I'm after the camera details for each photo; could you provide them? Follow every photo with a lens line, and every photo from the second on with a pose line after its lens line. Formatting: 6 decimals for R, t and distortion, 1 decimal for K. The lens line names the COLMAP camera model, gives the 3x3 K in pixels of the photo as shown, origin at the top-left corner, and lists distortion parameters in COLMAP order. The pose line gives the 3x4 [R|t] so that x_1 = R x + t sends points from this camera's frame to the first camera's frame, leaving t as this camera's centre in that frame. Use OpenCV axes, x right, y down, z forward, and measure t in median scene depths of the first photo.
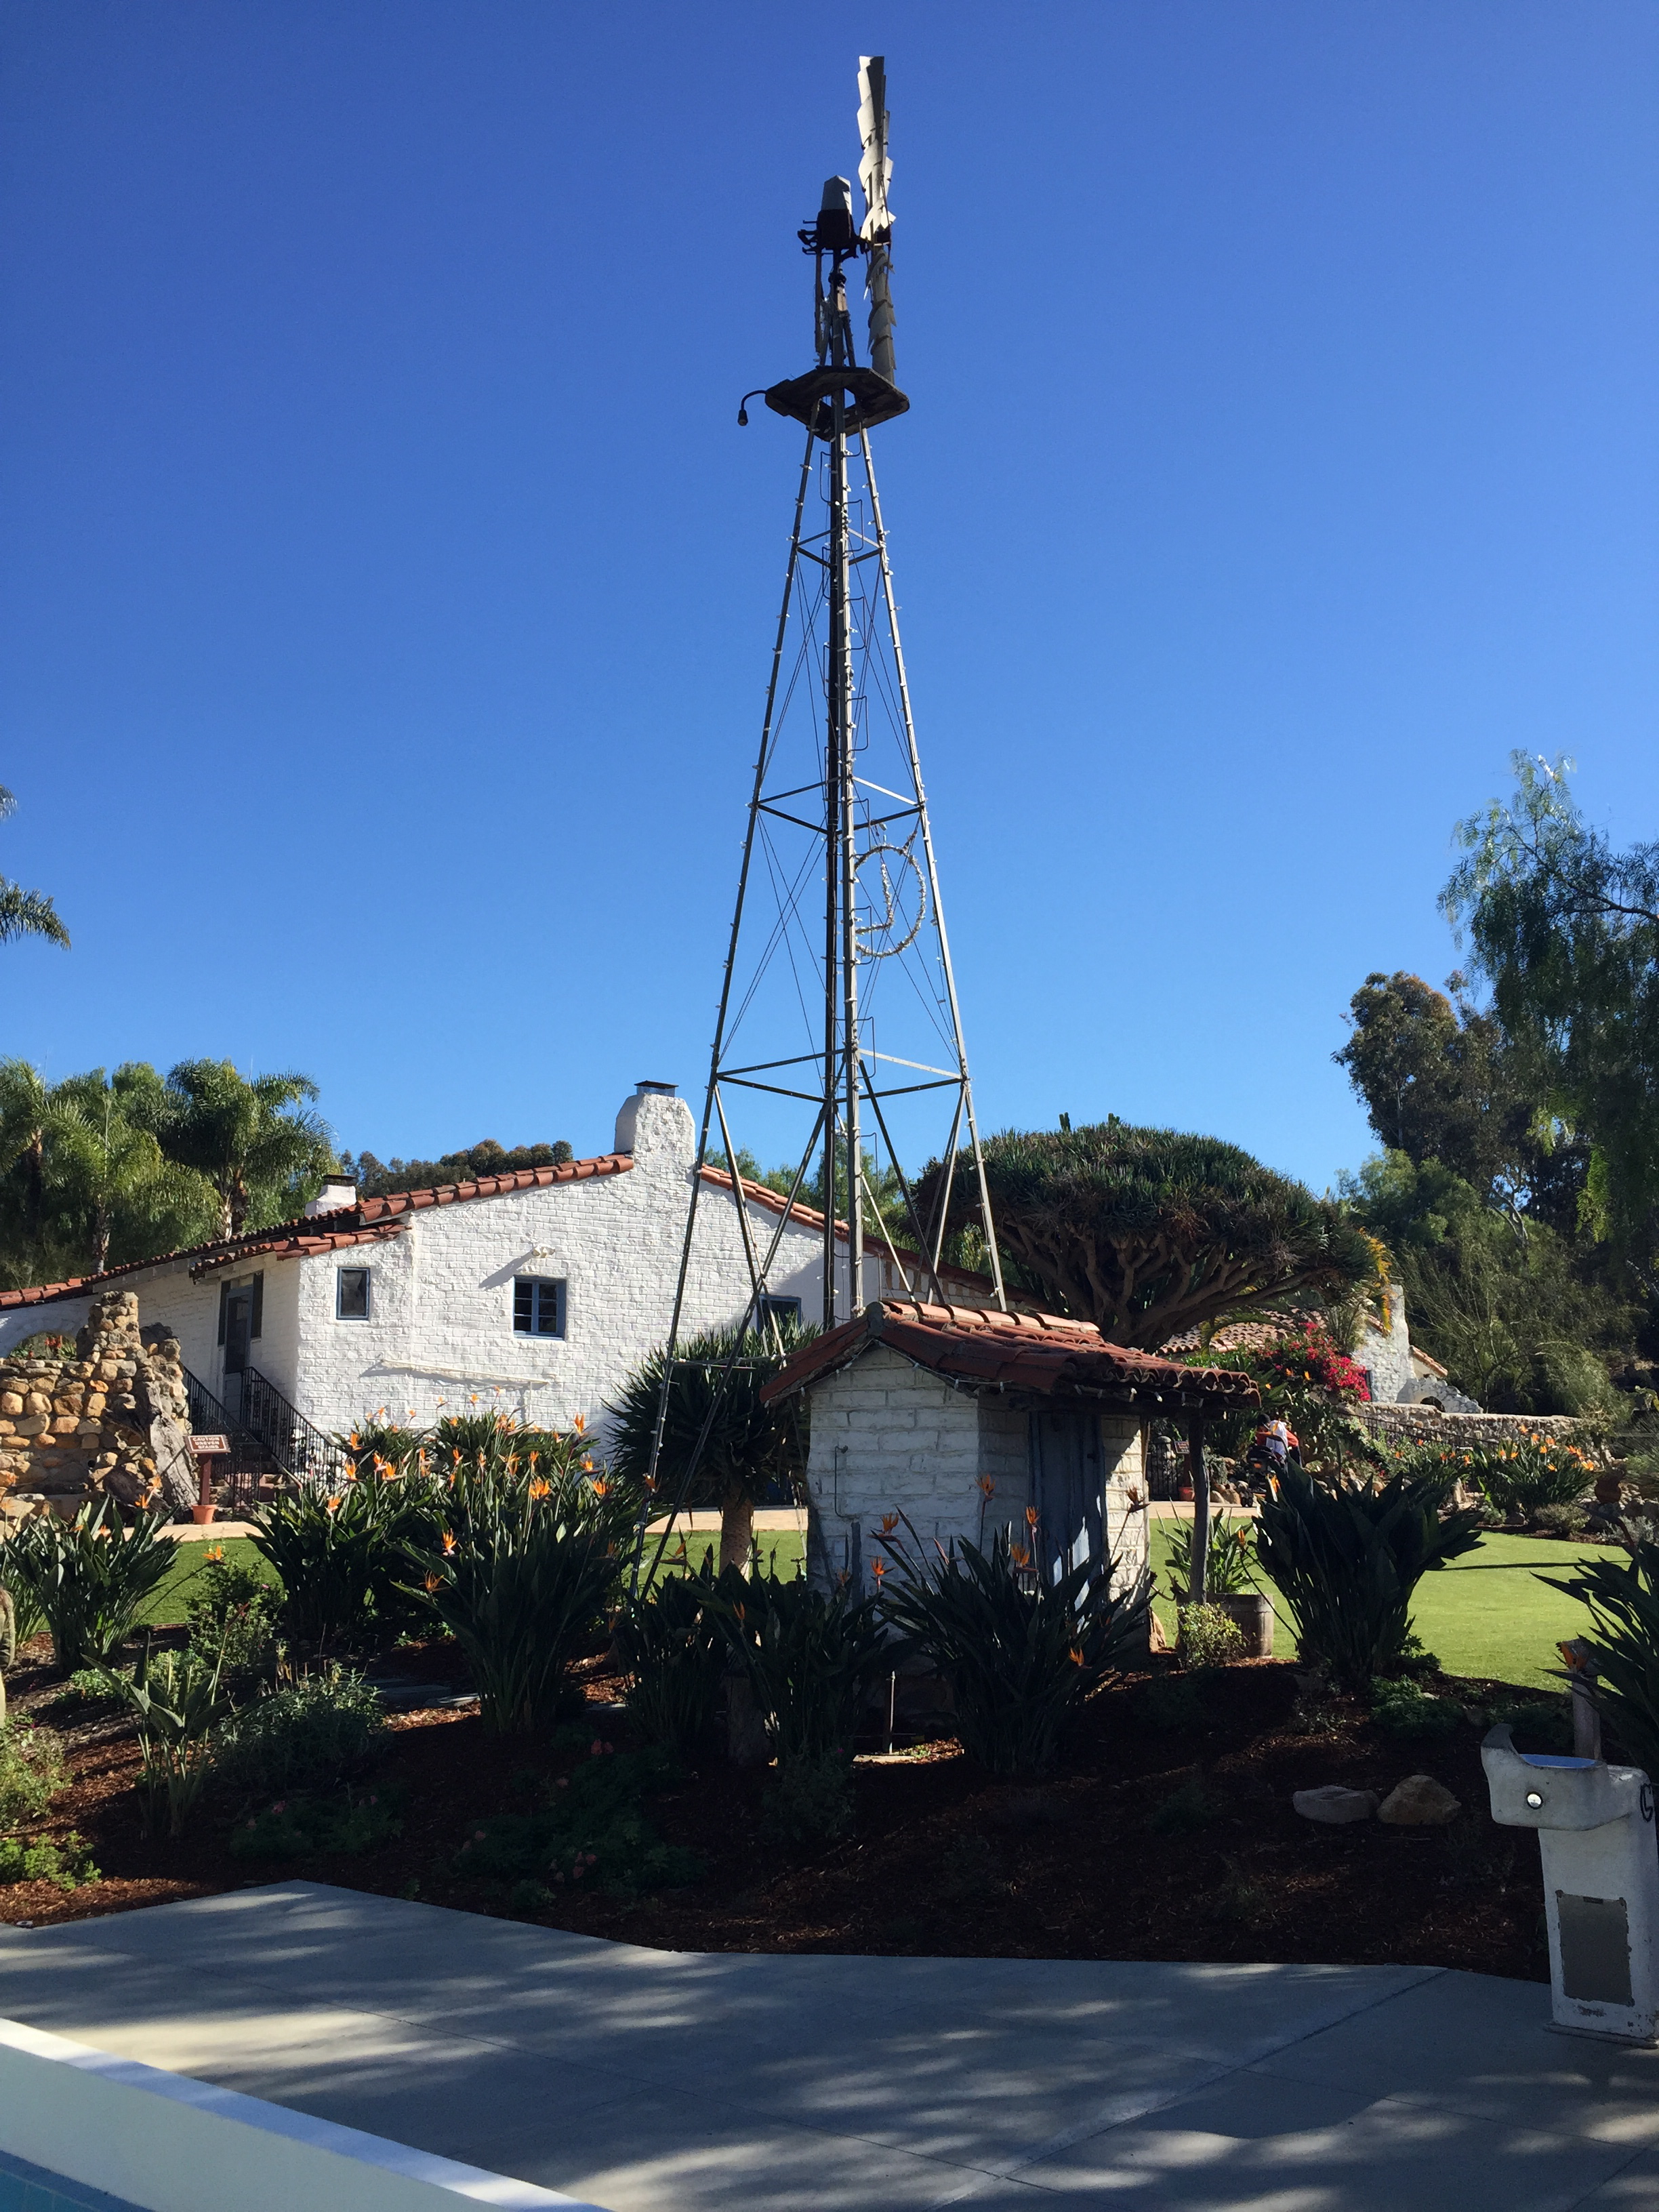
lens RADIAL K [[1890.7, 0, 842.5], [0, 1890.7, 1097.4], [0, 0, 1]] dist [0.058160, -0.071813]
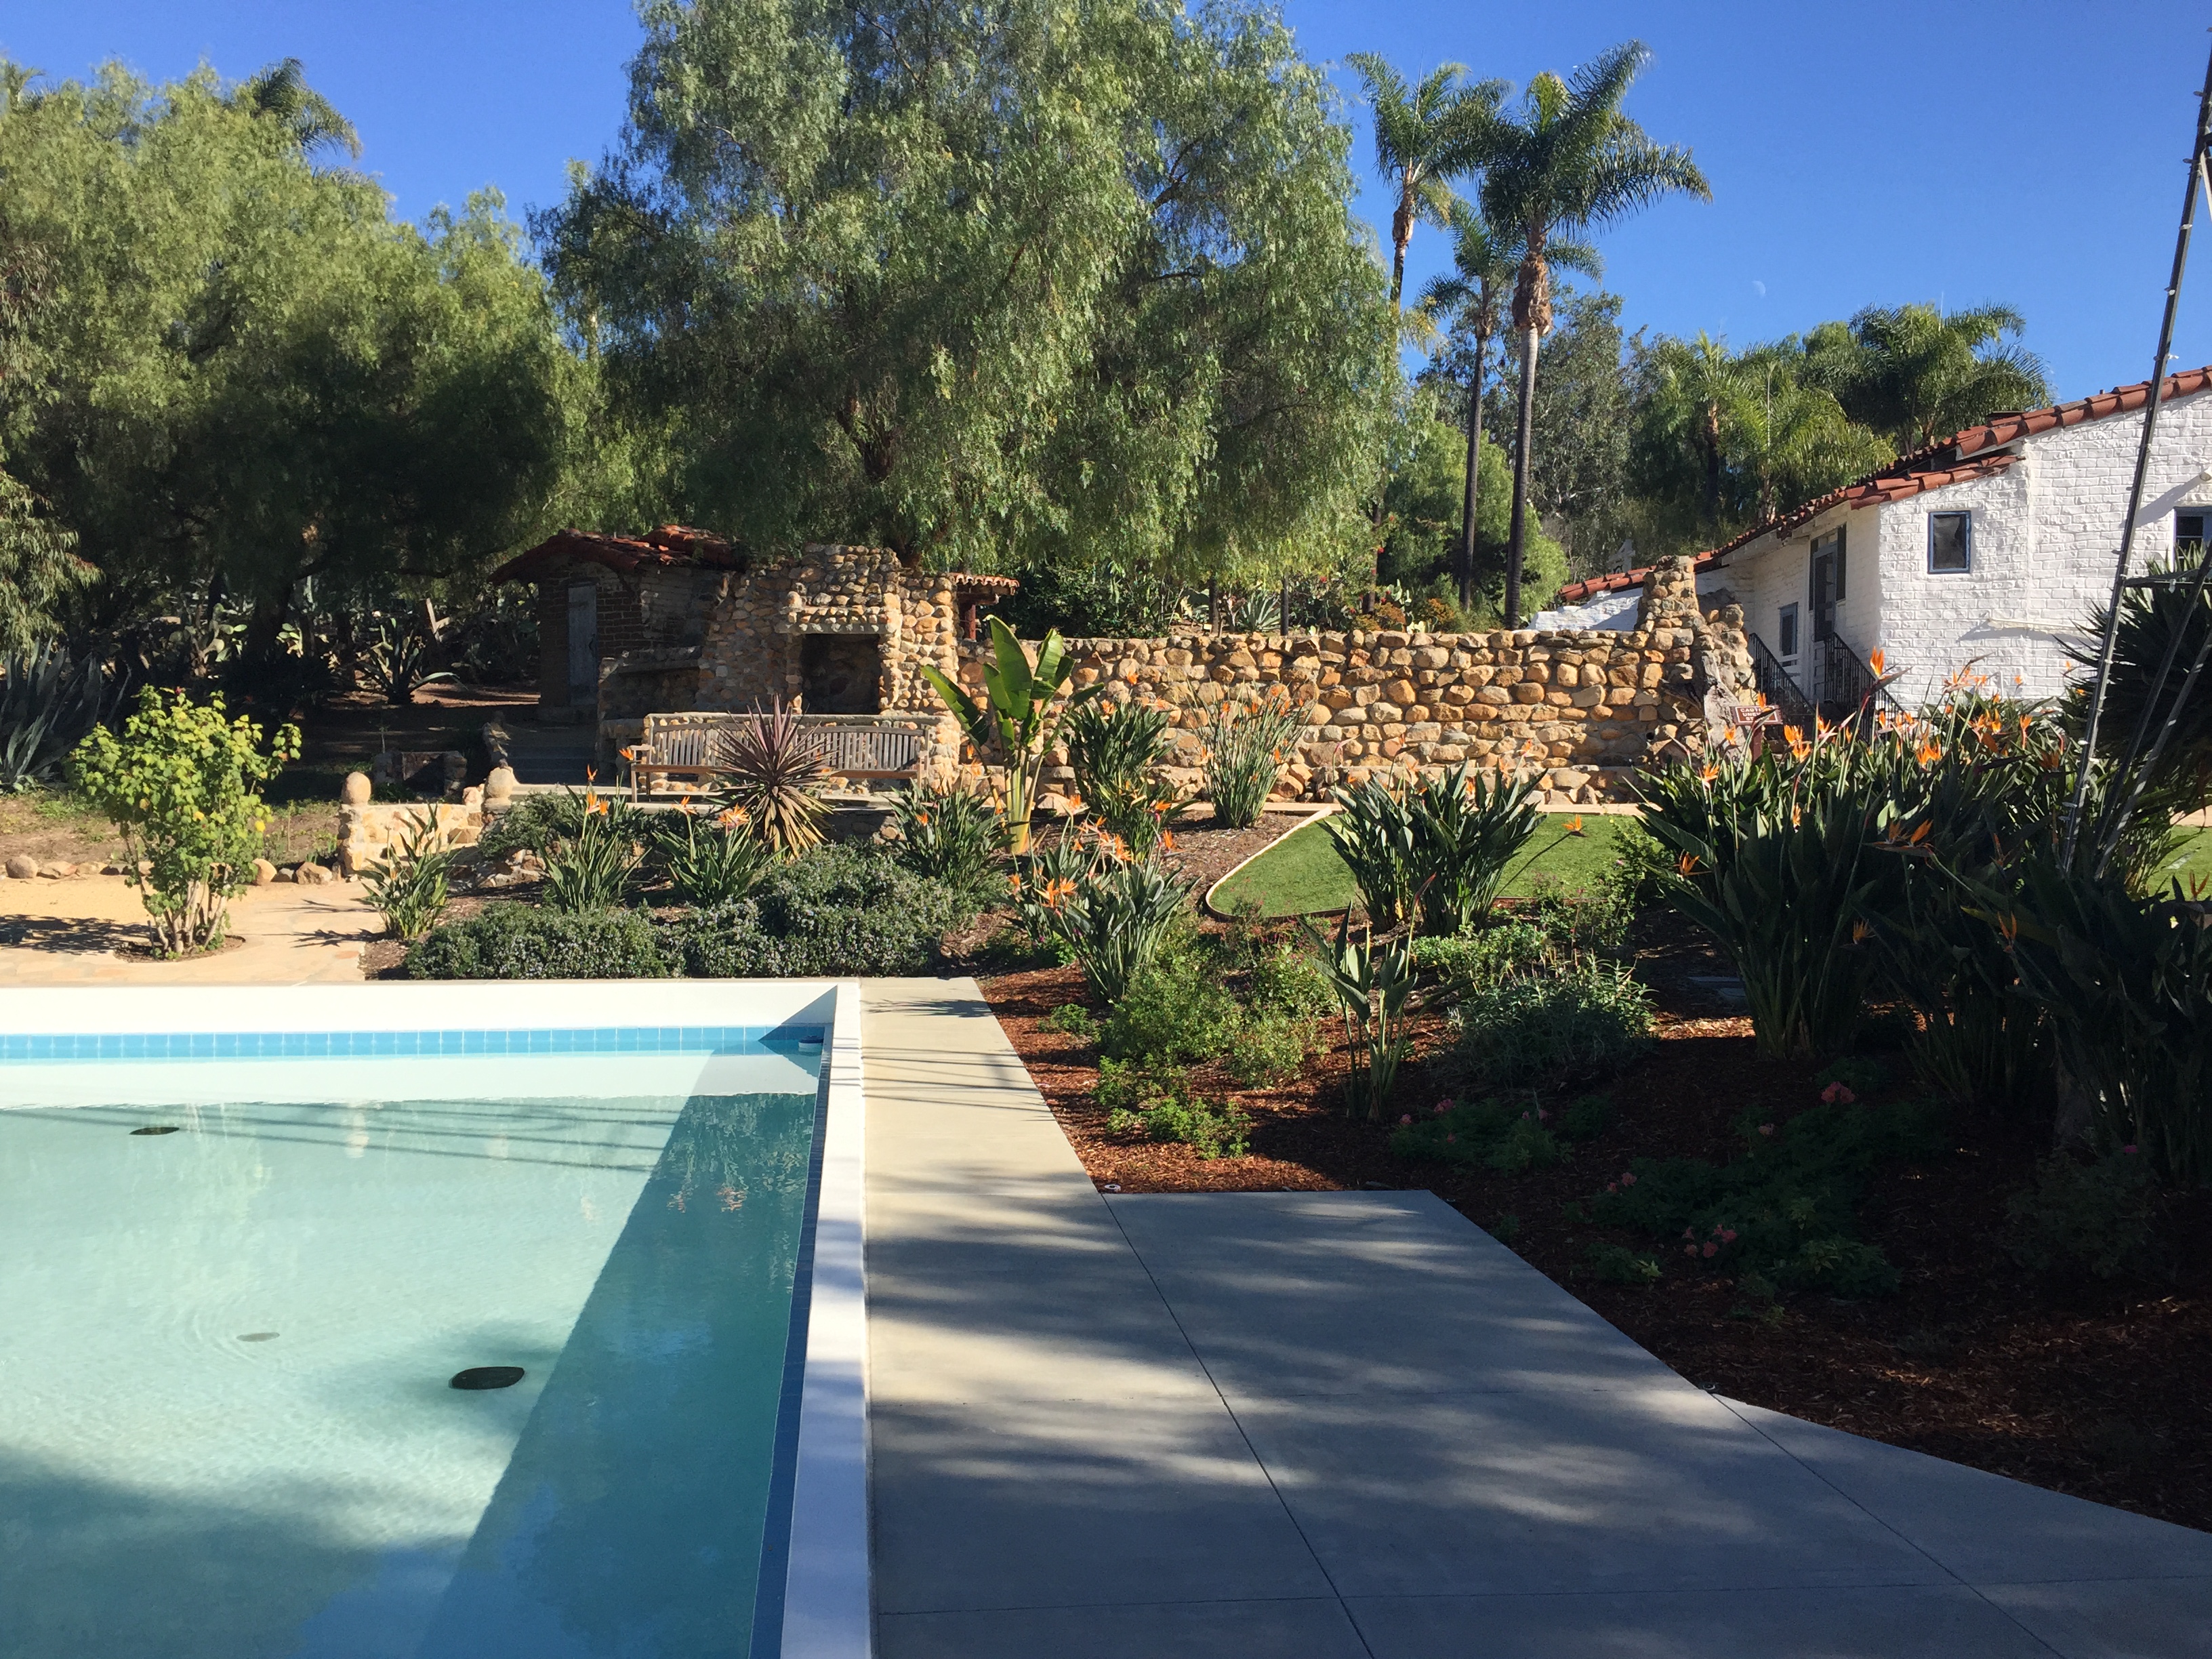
lens RADIAL K [[1890.7, 0, 1113.1], [0, 1890.7, 833.7], [0, 0, 1]] dist [0.058160, -0.071813]
pose [[0.722725, 0.038739, -0.690050, 0.065891], [0.121736, 0.975683, 0.182274, 0.029645], [0.680330, -0.215738, 0.700434, 0.122294]]
